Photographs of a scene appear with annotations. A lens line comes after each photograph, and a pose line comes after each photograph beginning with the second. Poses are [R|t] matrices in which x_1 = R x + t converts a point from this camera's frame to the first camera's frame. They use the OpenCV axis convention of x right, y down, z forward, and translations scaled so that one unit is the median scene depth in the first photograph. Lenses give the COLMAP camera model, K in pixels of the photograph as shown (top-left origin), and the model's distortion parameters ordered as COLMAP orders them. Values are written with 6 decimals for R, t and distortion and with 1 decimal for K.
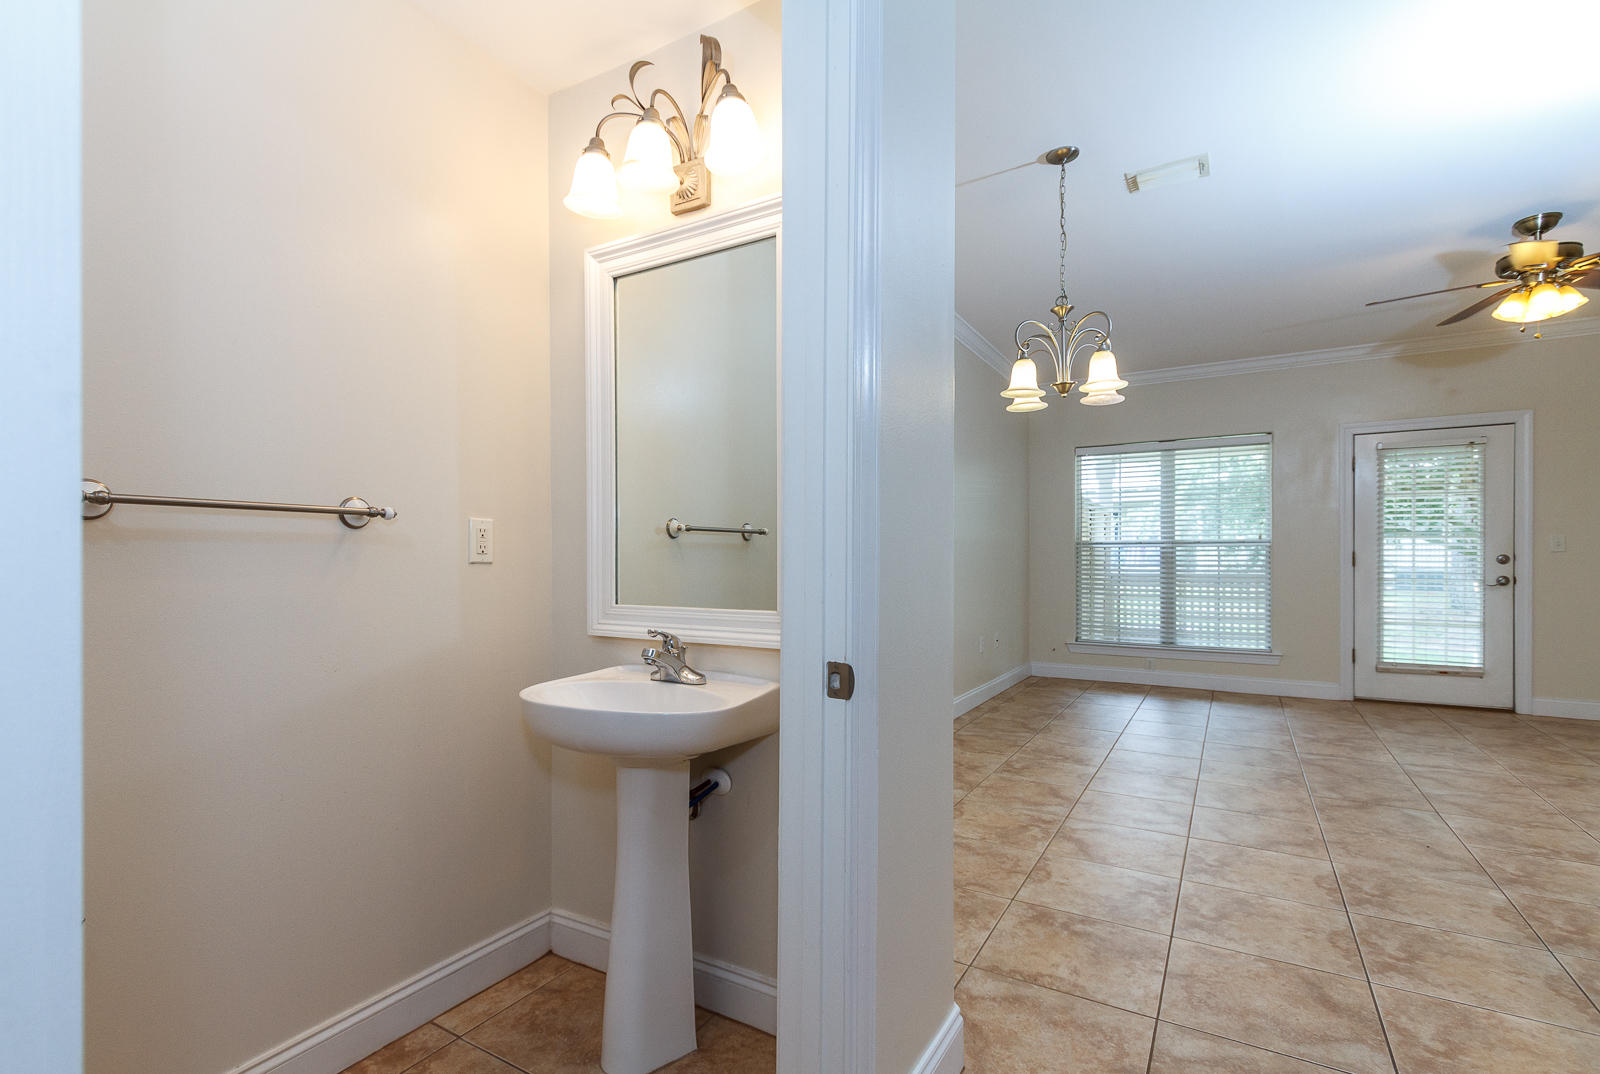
lens RADIAL K [[742.4, 0, 797.9], [0, 742.4, 568.3], [0, 0, 1]] dist [0.000263, -0.000019]
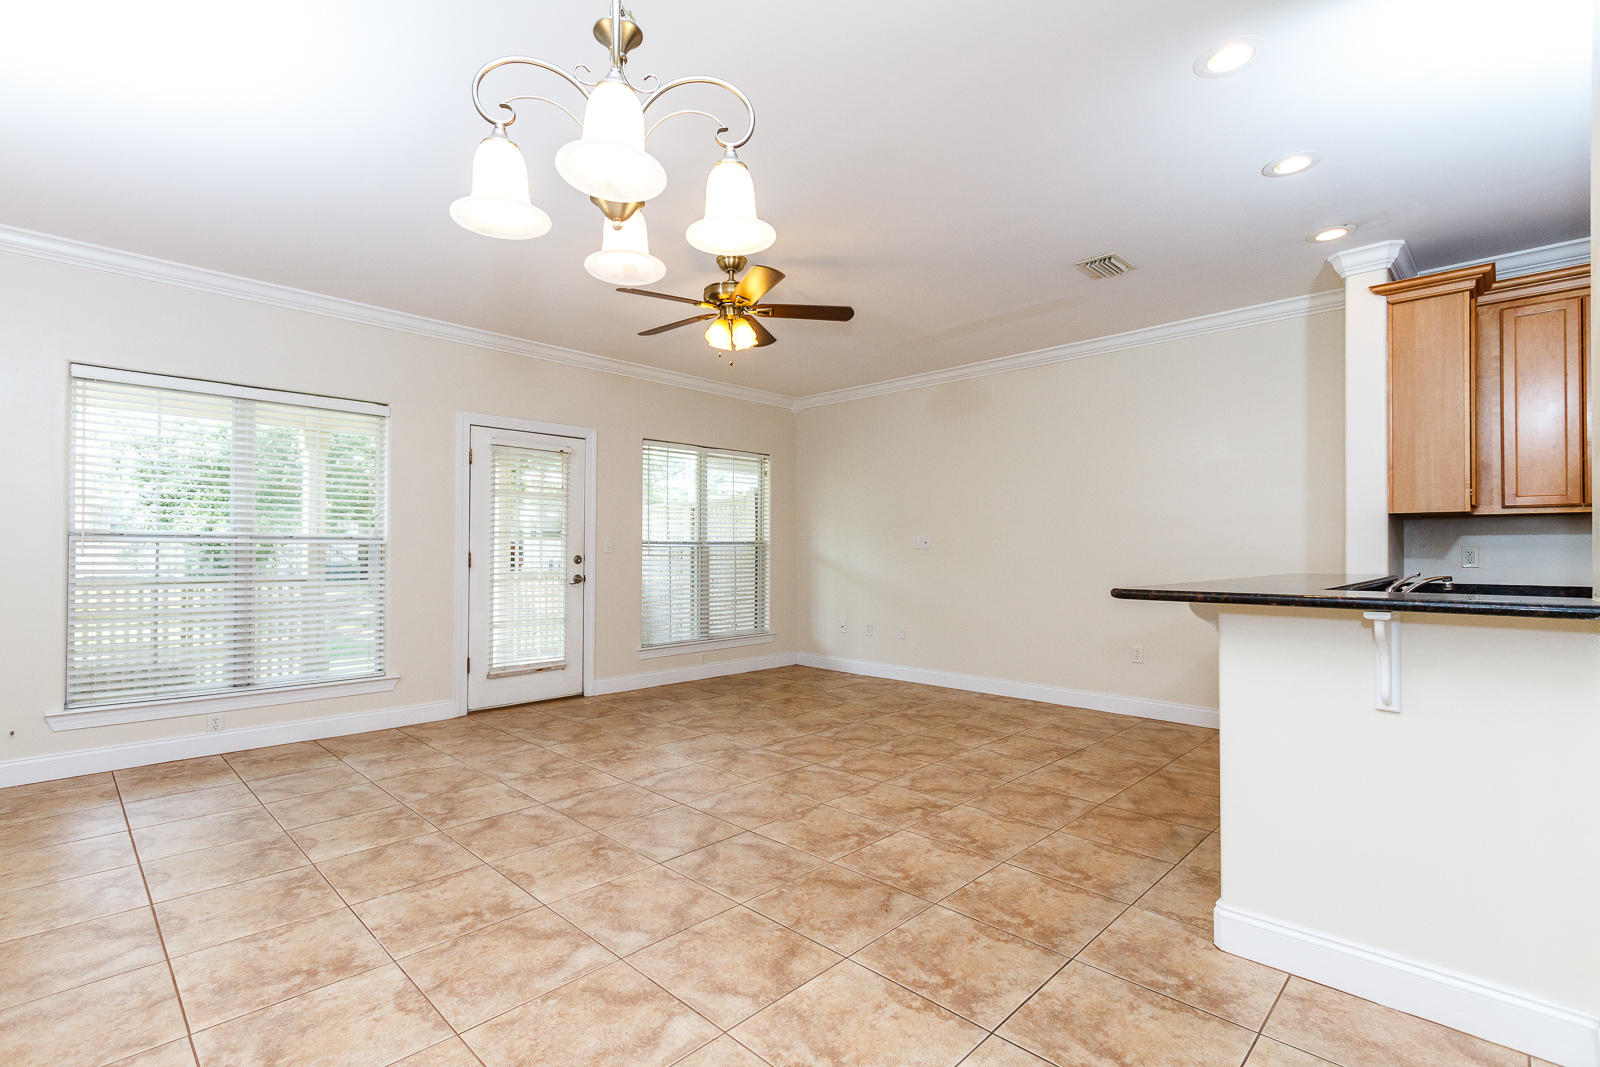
lens RADIAL K [[725.6, 0, 769.3], [0, 725.6, 539.0], [0, 0, 1]] dist [0.005121, -0.000544]
pose [[0.257749, 0.020568, 0.965993, -0.040193], [0.008134, 0.999692, -0.023456, -0.022887], [-0.966178, 0.013903, 0.257502, 0.663782]]
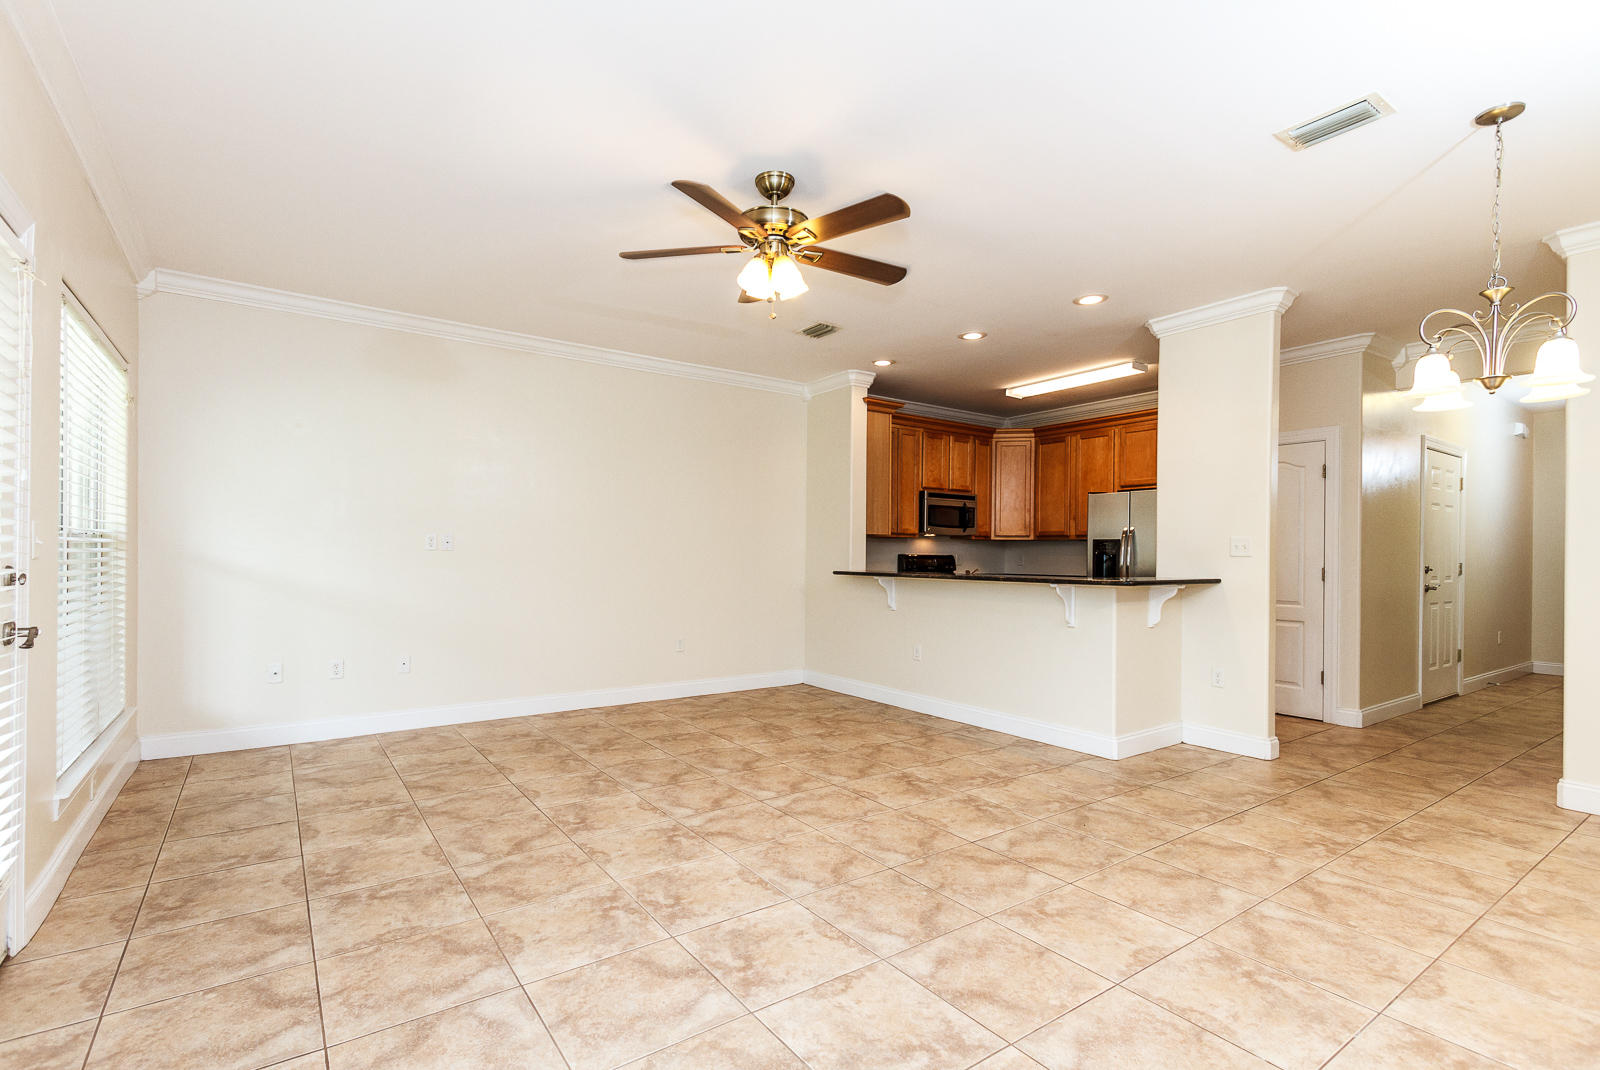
lens RADIAL K [[745.6, 0, 795.7], [0, 745.6, 529.1], [0, 0, 1]] dist [0.020400, -0.009769]
pose [[-0.912869, 0.008169, 0.408172, 0.613976], [-0.002549, 0.999666, -0.025708, -0.039776], [-0.408245, -0.024509, -0.912543, 1.793064]]
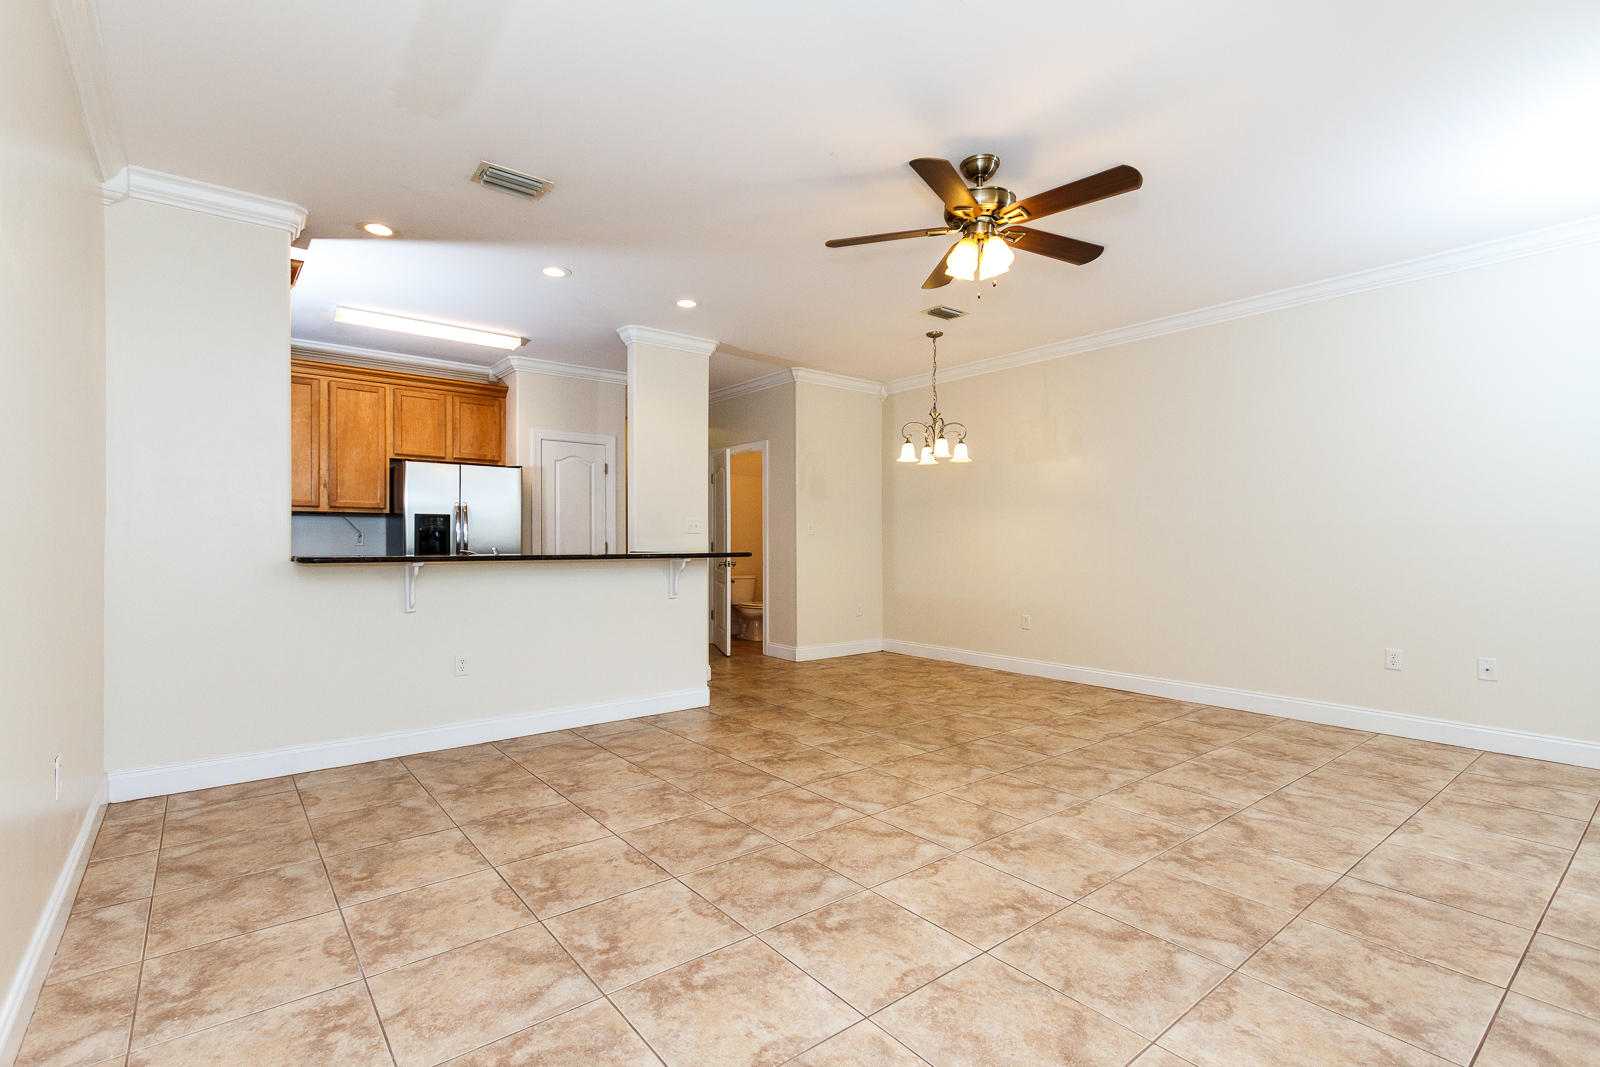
lens RADIAL K [[725.6, 0, 769.3], [0, 725.6, 539.0], [0, 0, 1]] dist [0.005121, -0.000544]
pose [[-0.374188, -0.000907, -0.927353, 1.895718], [-0.010999, 0.999934, 0.003460, -0.024627], [0.927288, 0.011494, -0.374173, 1.093581]]
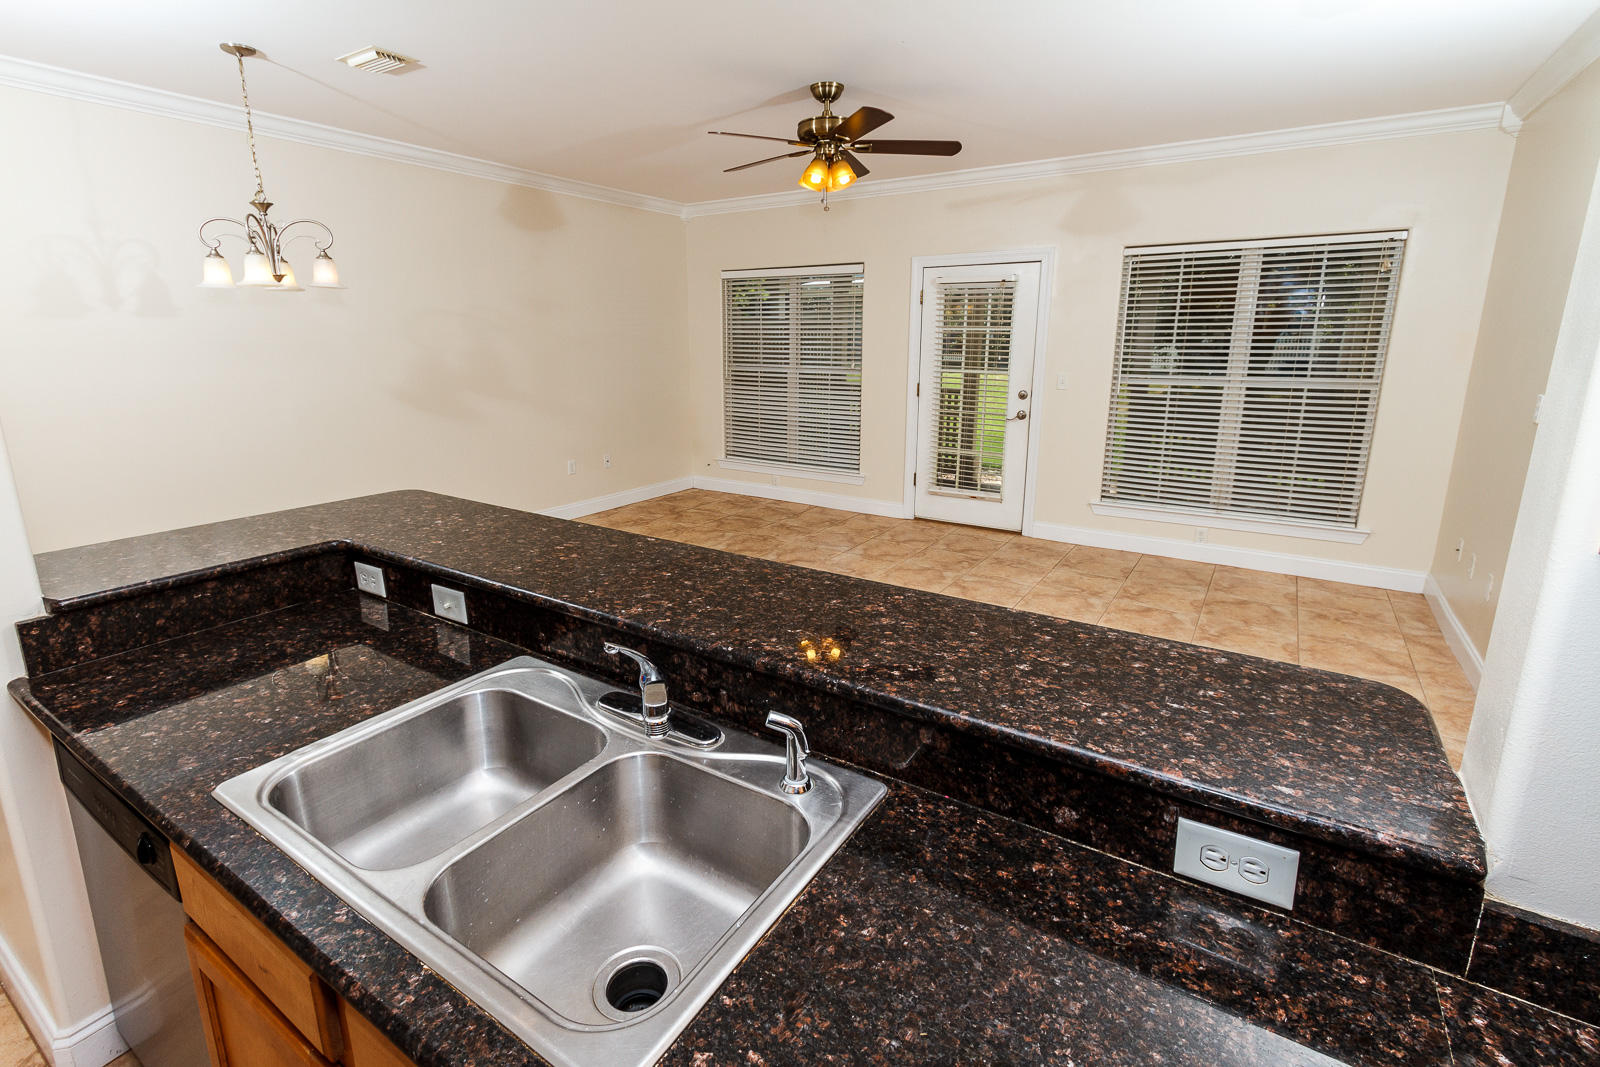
lens RADIAL K [[734.5, 0, 804.7], [0, 734.5, 498.5], [0, 0, 1]] dist [-0.000318, -0.000067]
pose [[0.999407, 0.009670, -0.033039, 1.007850], [-0.002587, 0.978123, 0.208012, -0.127548], [0.034328, -0.207804, 0.977568, -0.104542]]
